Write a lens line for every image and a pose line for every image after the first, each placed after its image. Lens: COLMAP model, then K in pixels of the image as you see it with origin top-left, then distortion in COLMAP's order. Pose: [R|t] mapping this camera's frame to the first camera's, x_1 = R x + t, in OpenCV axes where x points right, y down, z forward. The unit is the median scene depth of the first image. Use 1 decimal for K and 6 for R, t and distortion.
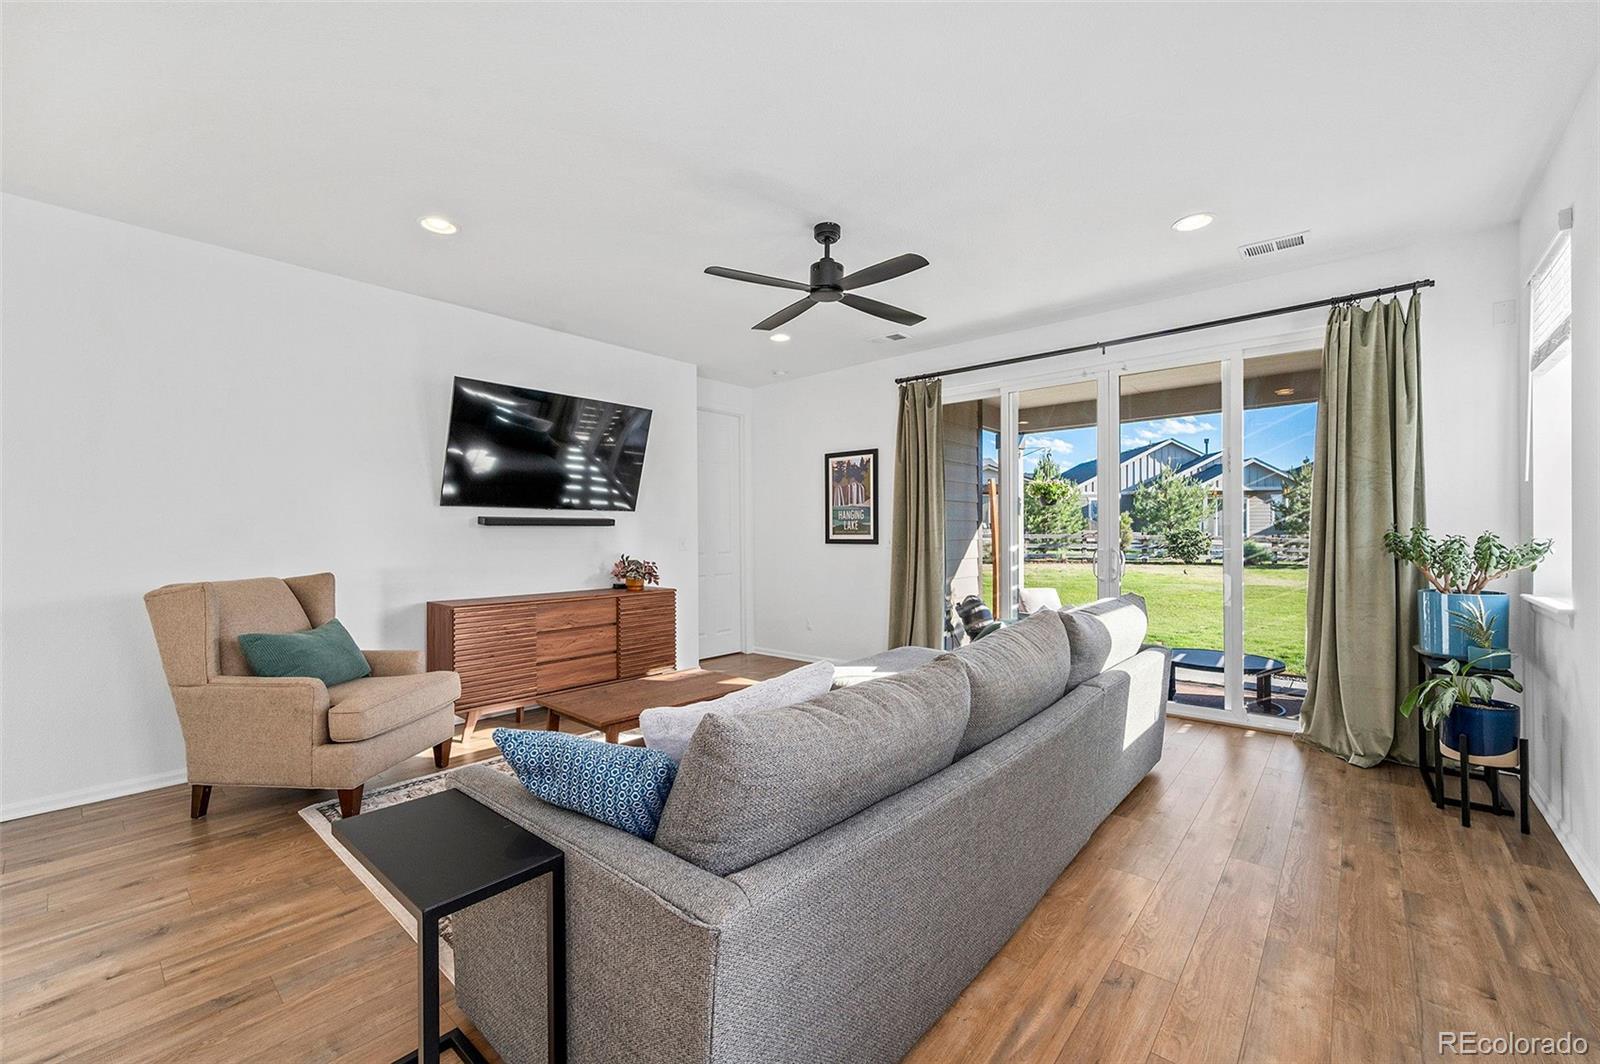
lens RADIAL K [[650.2, 0, 800.1], [0, 650.2, 539.3], [0, 0, 1]] dist [0.003841, 0.000214]
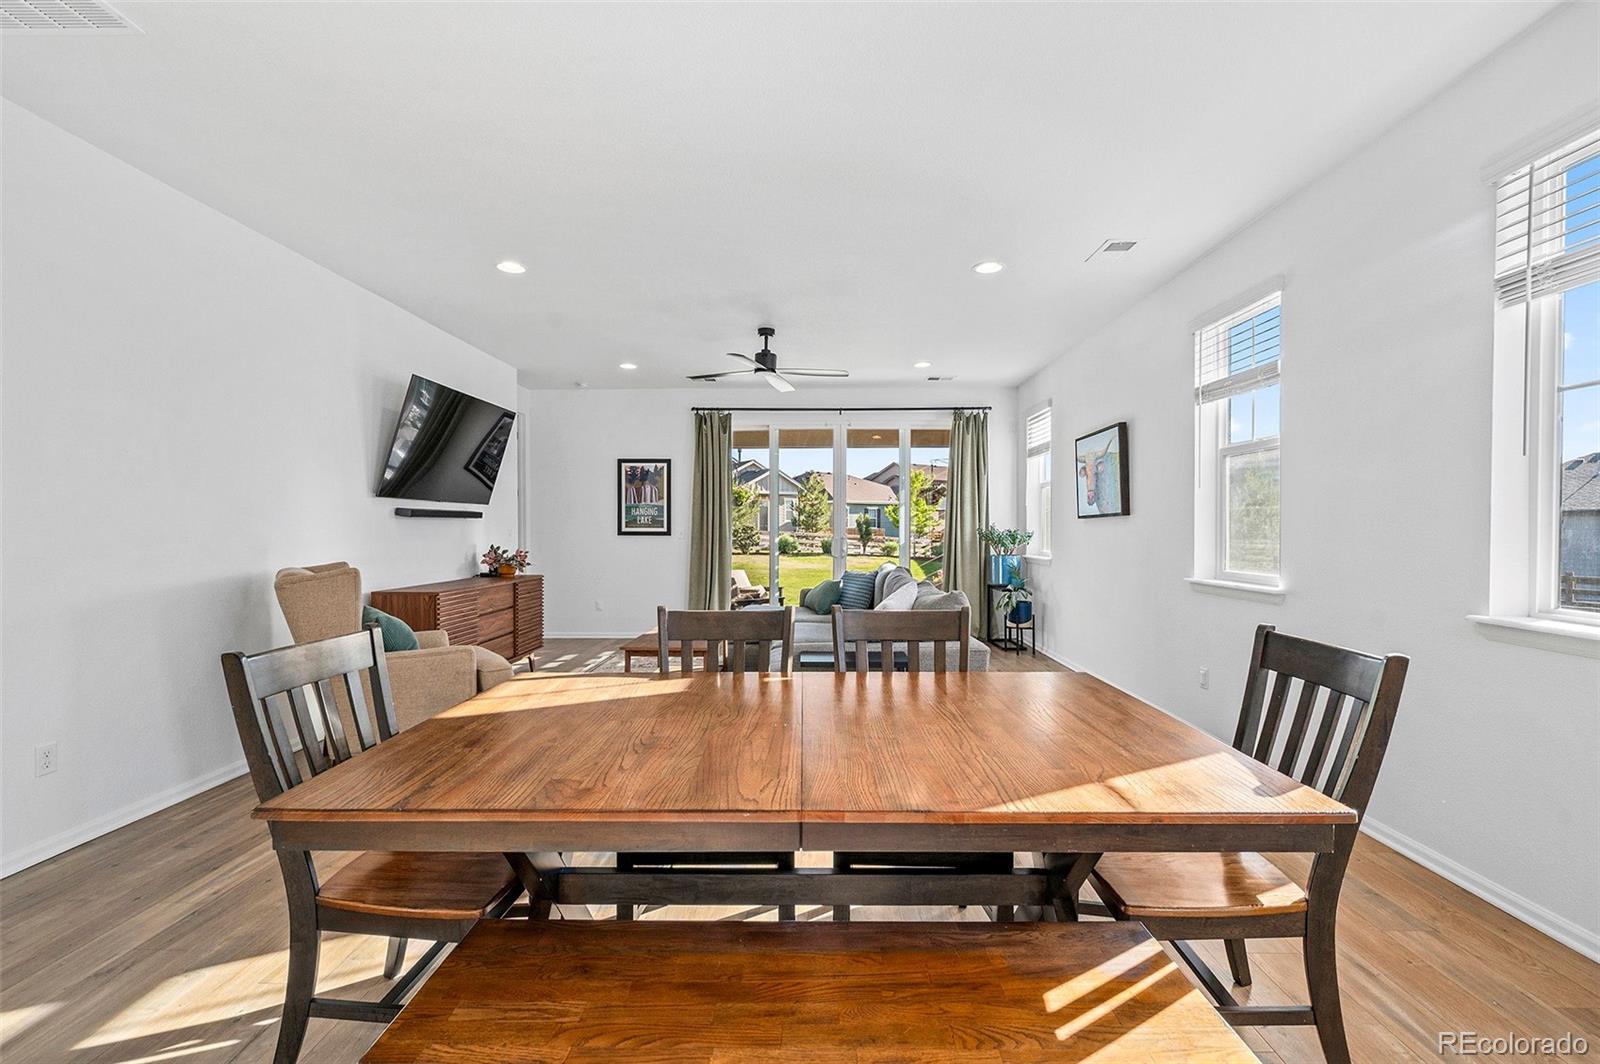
lens RADIAL K [[689.3, 0, 805.3], [0, 689.3, 530.5], [0, 0, 1]] dist [-0.000321, 0.000046]
pose [[0.765991, 0.001343, 0.642850, -0.576214], [0.002625, 0.999983, -0.005217, 0.006170], [-0.642846, 0.005684, 0.765974, -0.195023]]
